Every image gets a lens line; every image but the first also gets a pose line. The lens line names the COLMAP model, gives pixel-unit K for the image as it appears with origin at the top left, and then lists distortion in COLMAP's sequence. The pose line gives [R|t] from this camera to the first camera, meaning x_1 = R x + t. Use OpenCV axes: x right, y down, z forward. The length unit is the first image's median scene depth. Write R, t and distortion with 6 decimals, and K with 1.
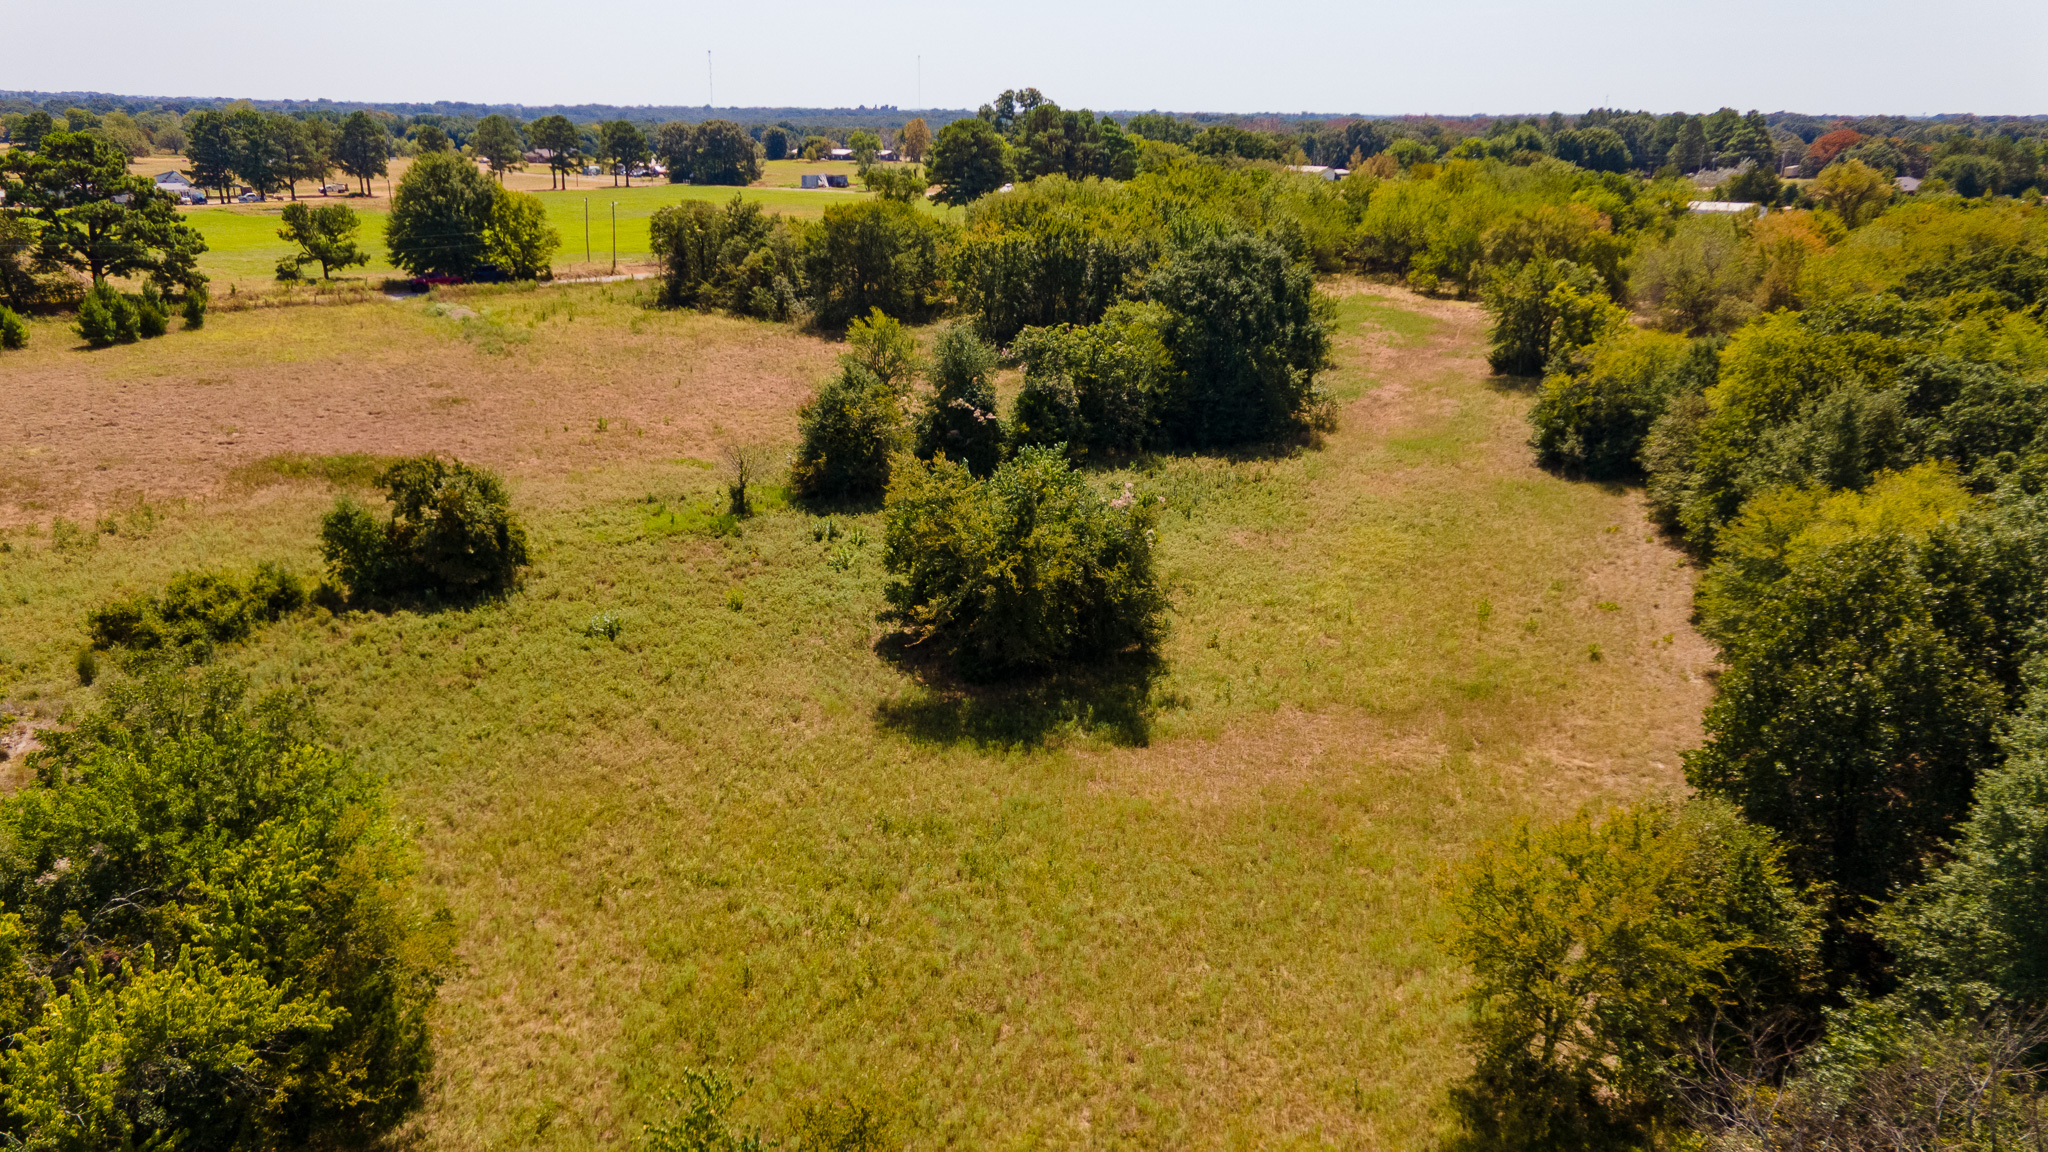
lens RADIAL K [[1491.9, 0, 1022.8], [0, 1491.9, 569.2], [0, 0, 1]] dist [0.037331, 0.025956]
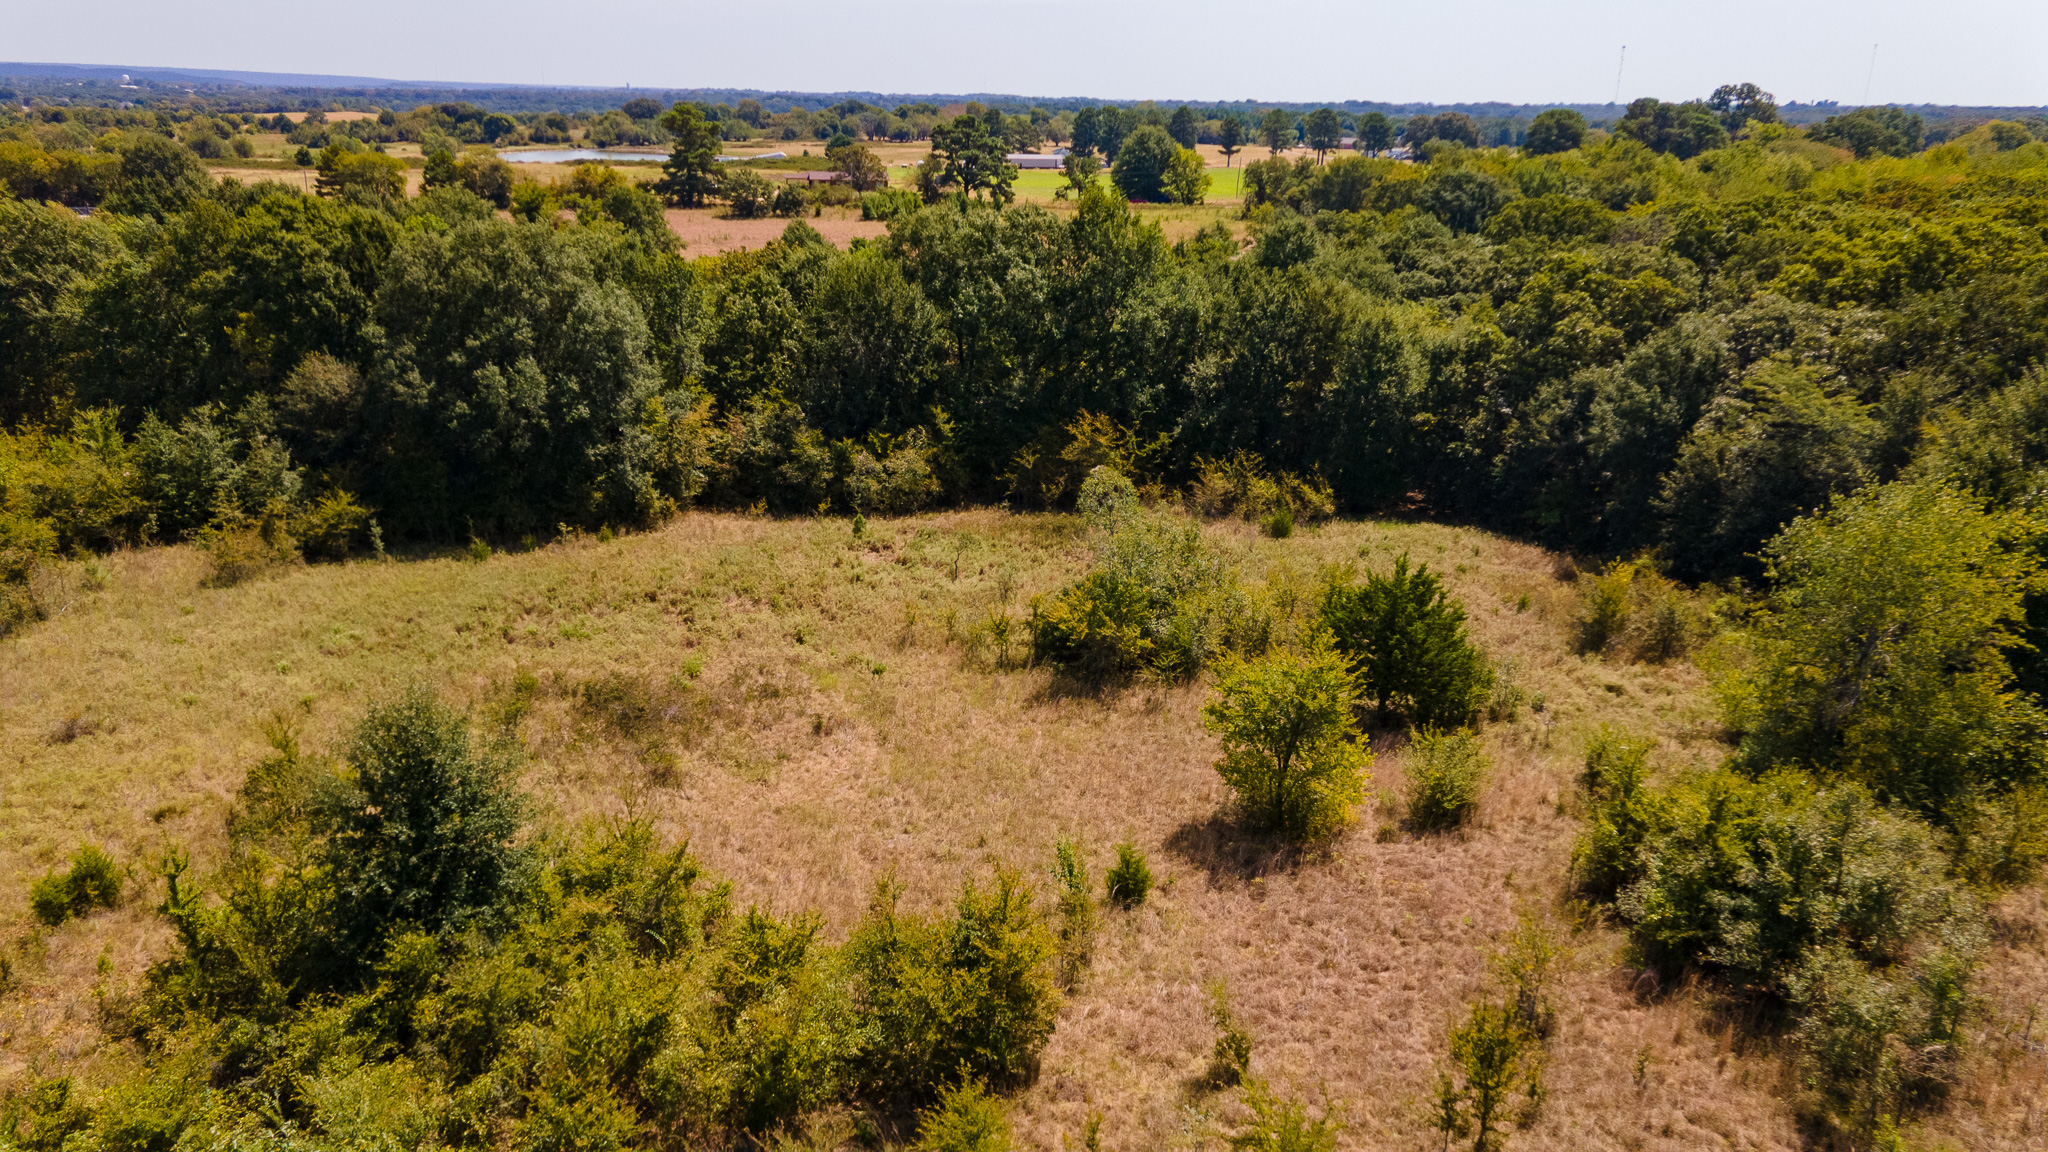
lens RADIAL K [[1491.9, 0, 1024.2], [0, 1491.9, 567.3], [0, 0, 1]] dist [0.037331, 0.025956]
pose [[0.844219, 0.166276, -0.509555, 0.708850], [-0.166442, 0.984993, 0.045661, 0.255804], [0.509501, 0.046264, 0.859225, -0.801869]]
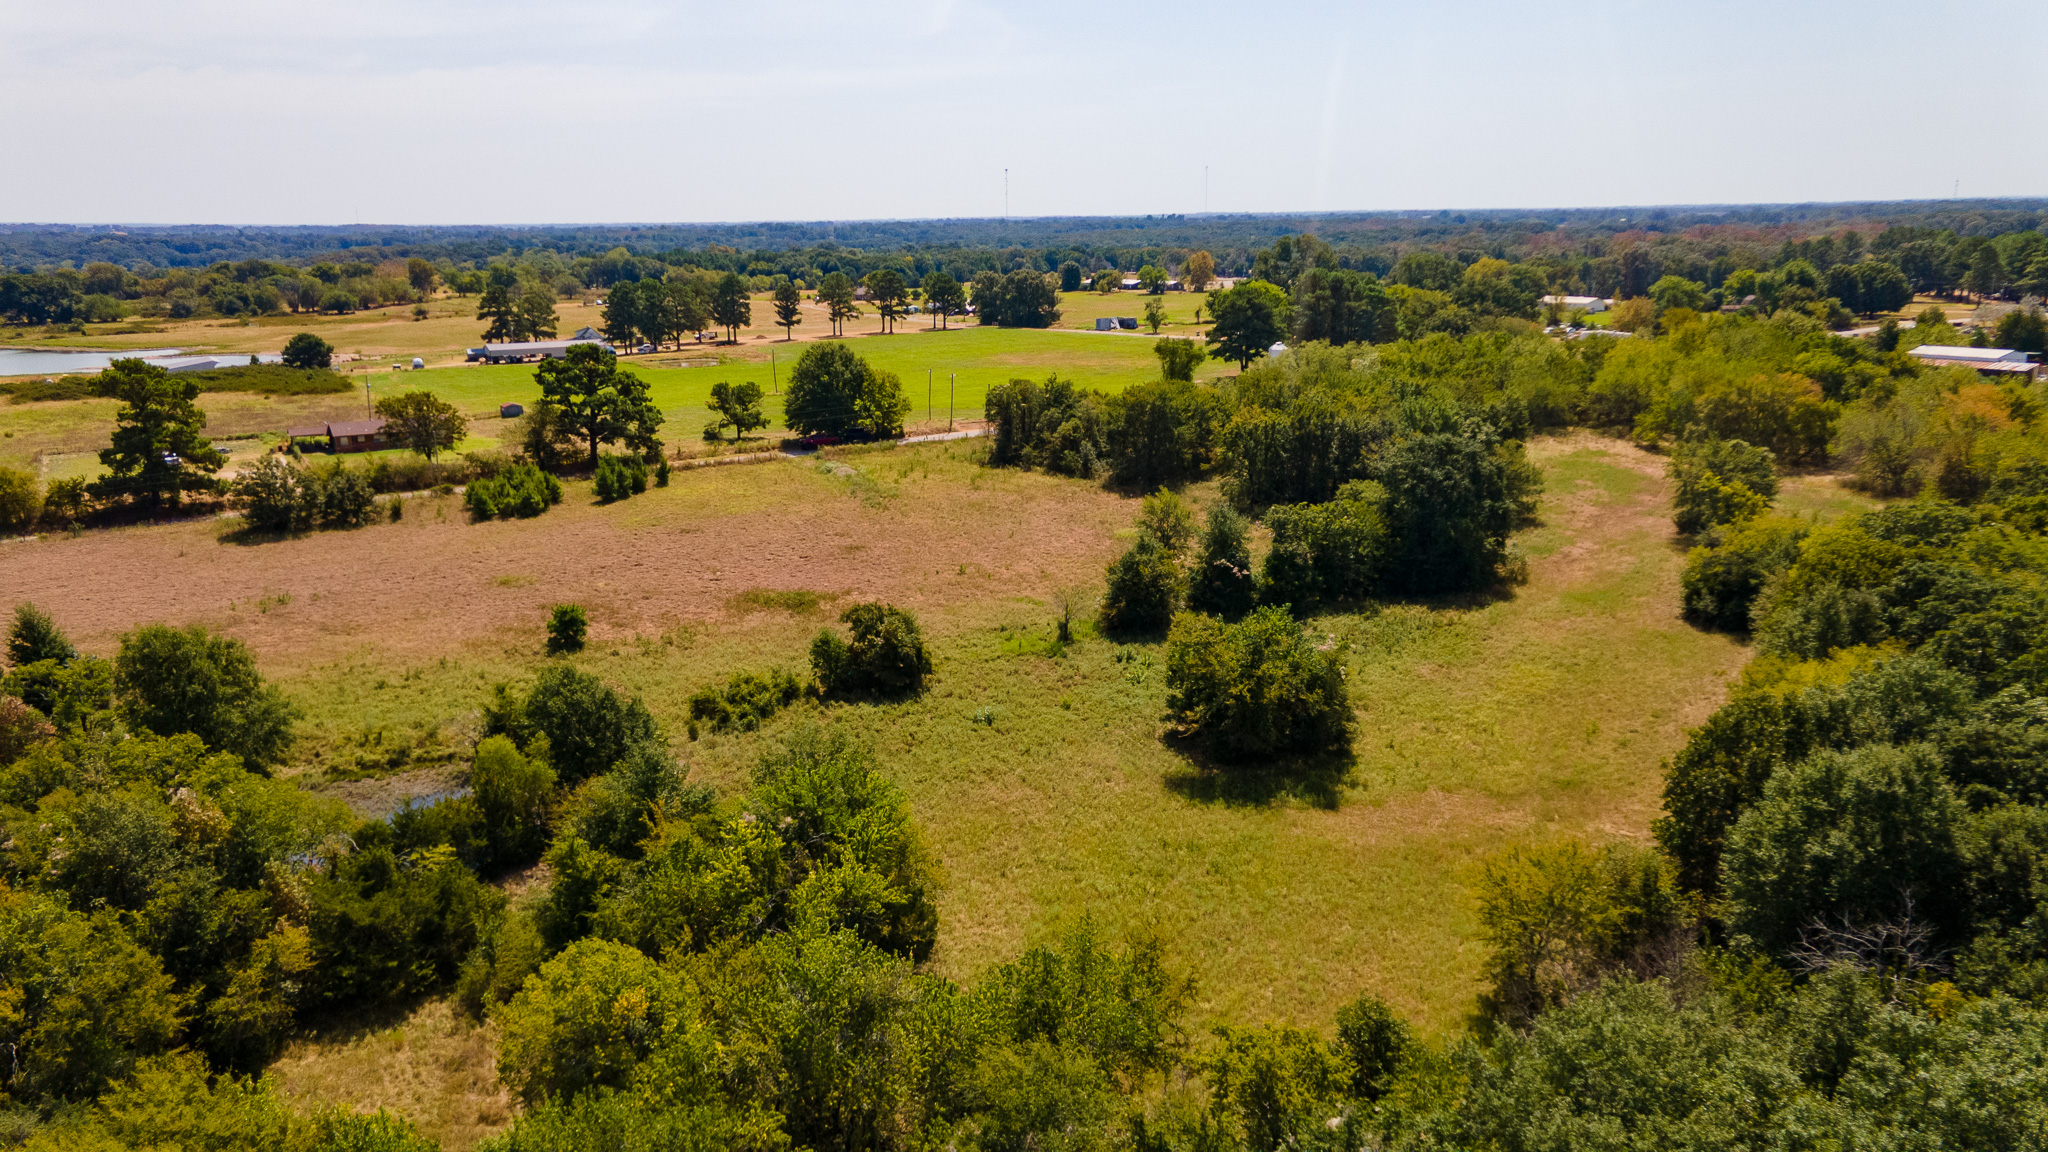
lens RADIAL K [[1491.9, 0, 1022.4], [0, 1491.9, 580.1], [0, 0, 1]] dist [0.037331, 0.025956]
pose [[0.982784, 0.020526, -0.183614, 0.026776], [-0.031155, 0.997990, -0.055191, -0.012941], [0.182112, 0.059962, 0.981448, -0.349875]]
